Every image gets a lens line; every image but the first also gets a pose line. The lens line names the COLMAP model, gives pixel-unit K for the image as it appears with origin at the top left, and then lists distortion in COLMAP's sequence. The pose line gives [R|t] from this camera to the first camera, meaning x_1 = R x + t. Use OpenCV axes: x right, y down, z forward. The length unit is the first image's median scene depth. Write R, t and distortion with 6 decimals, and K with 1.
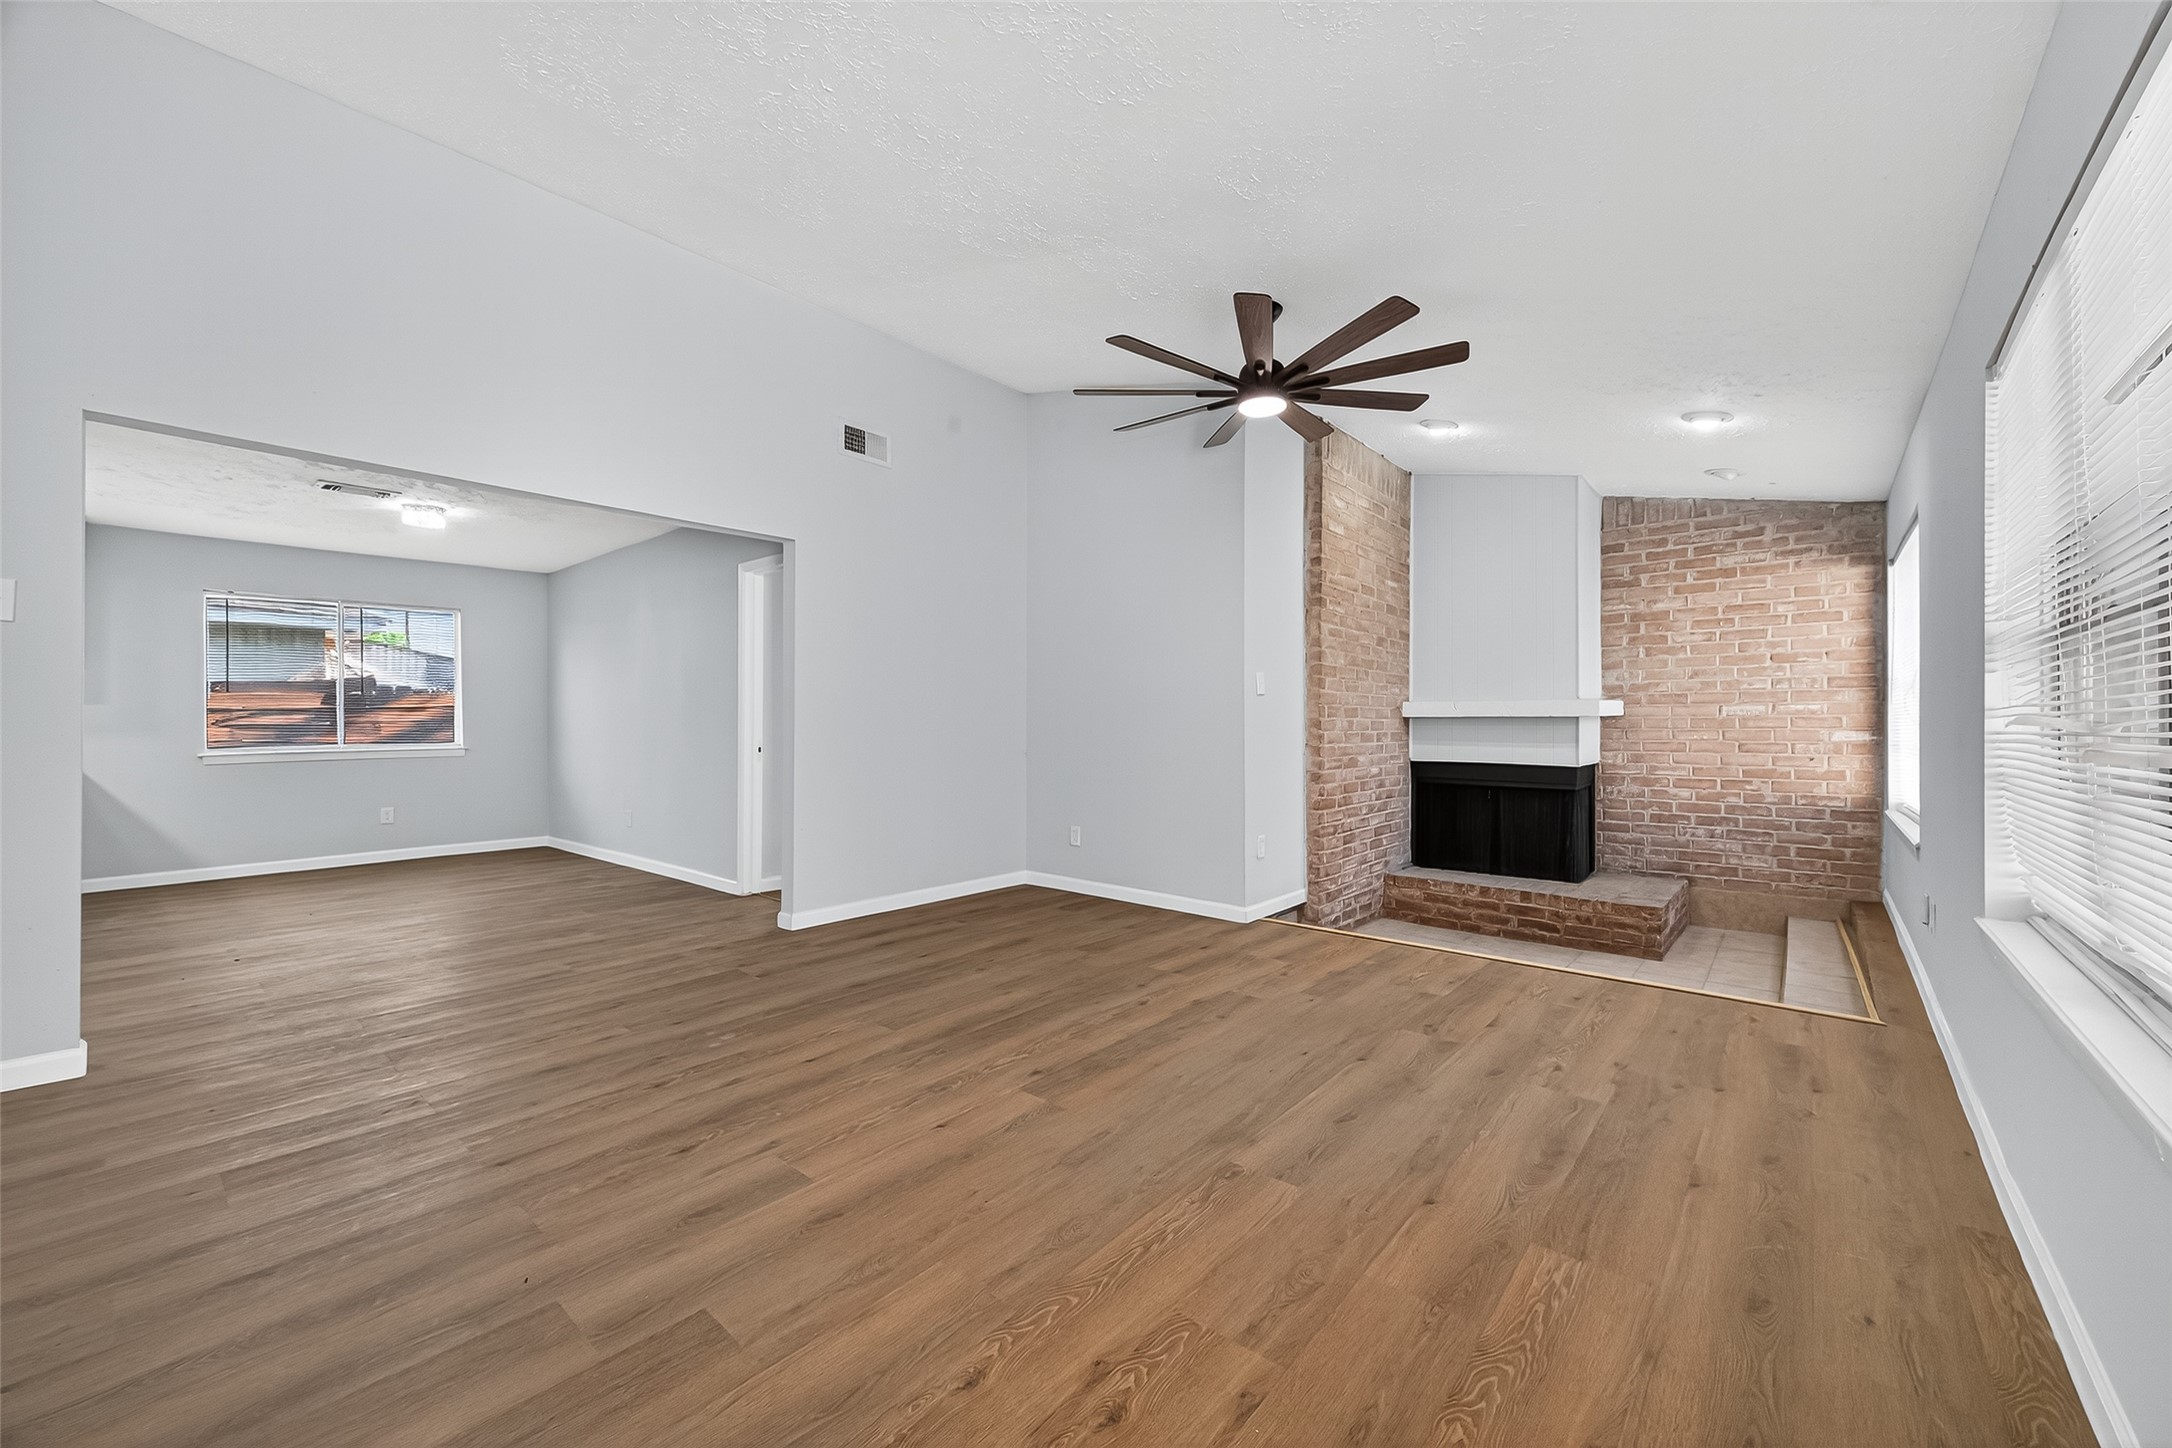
lens RADIAL K [[845.1, 0, 1094.1], [0, 845.1, 729.7], [0, 0, 1]] dist [0.006974, -0.001909]
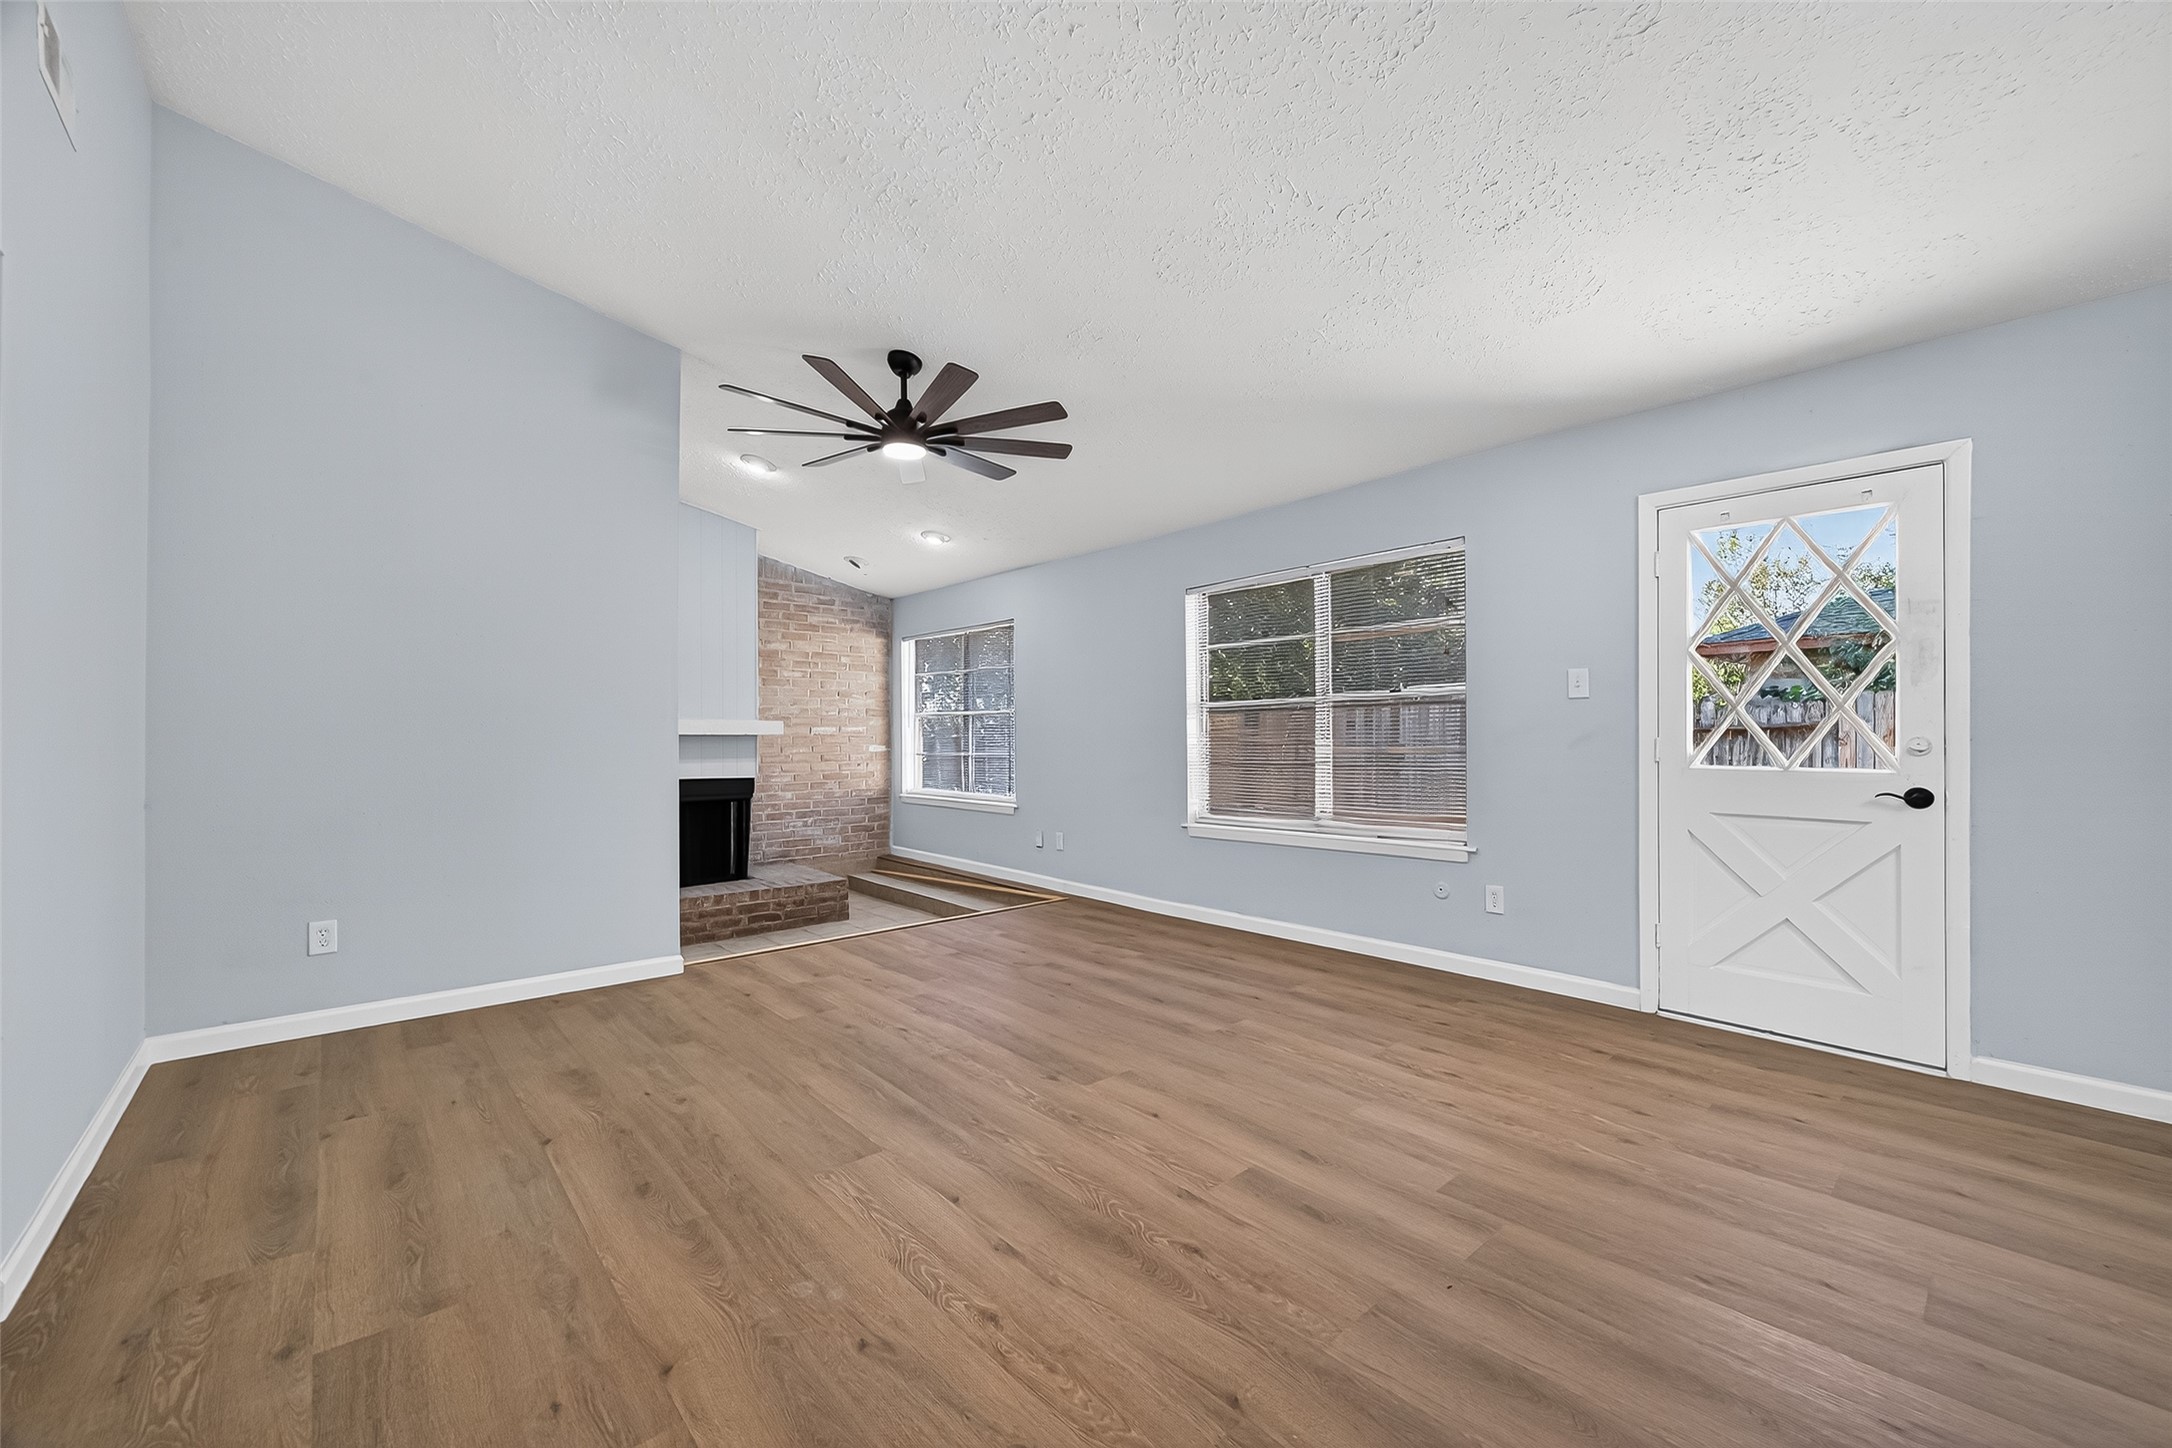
lens RADIAL K [[845.1, 0, 1098.8], [0, 845.1, 732.4], [0, 0, 1]] dist [0.006974, -0.001909]
pose [[0.133356, 0.005596, 0.991052, -0.552882], [0.009914, 0.999926, -0.006980, -0.006488], [-0.991019, 0.010756, 0.133291, 0.403175]]
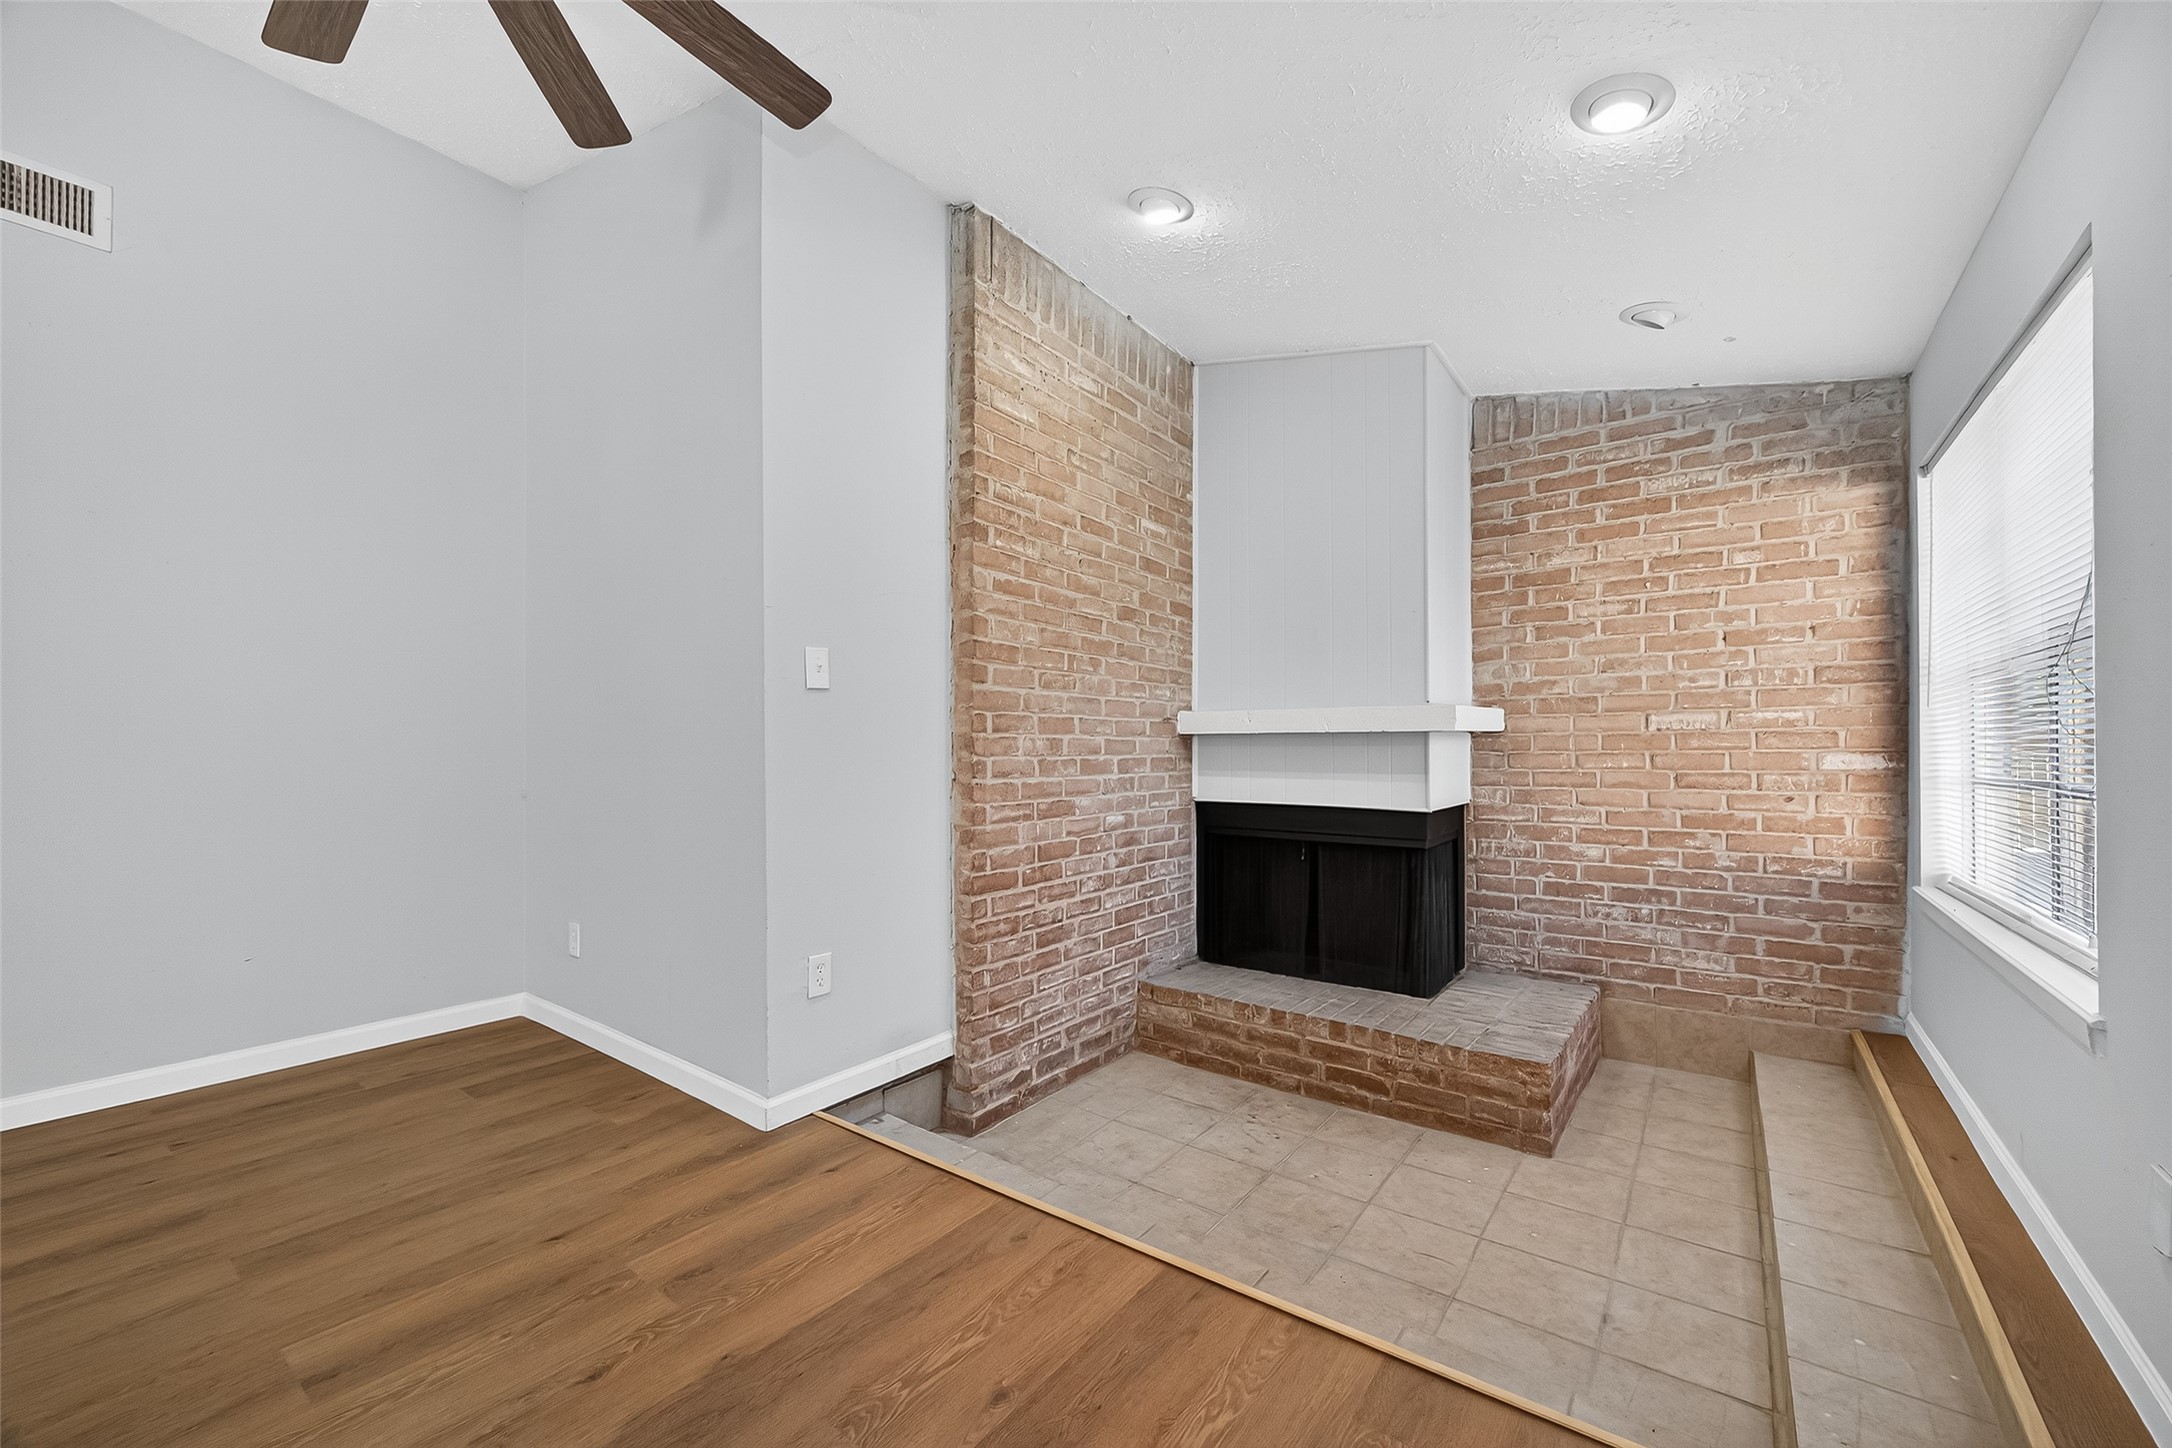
lens RADIAL K [[845.1, 0, 1088.0], [0, 845.1, 751.6], [0, 0, 1]] dist [0.006974, -0.001909]
pose [[0.998499, -0.002760, 0.054706, 0.305917], [0.002911, 0.999992, -0.002669, -0.000098], [-0.054698, 0.002824, 0.998499, 0.416634]]
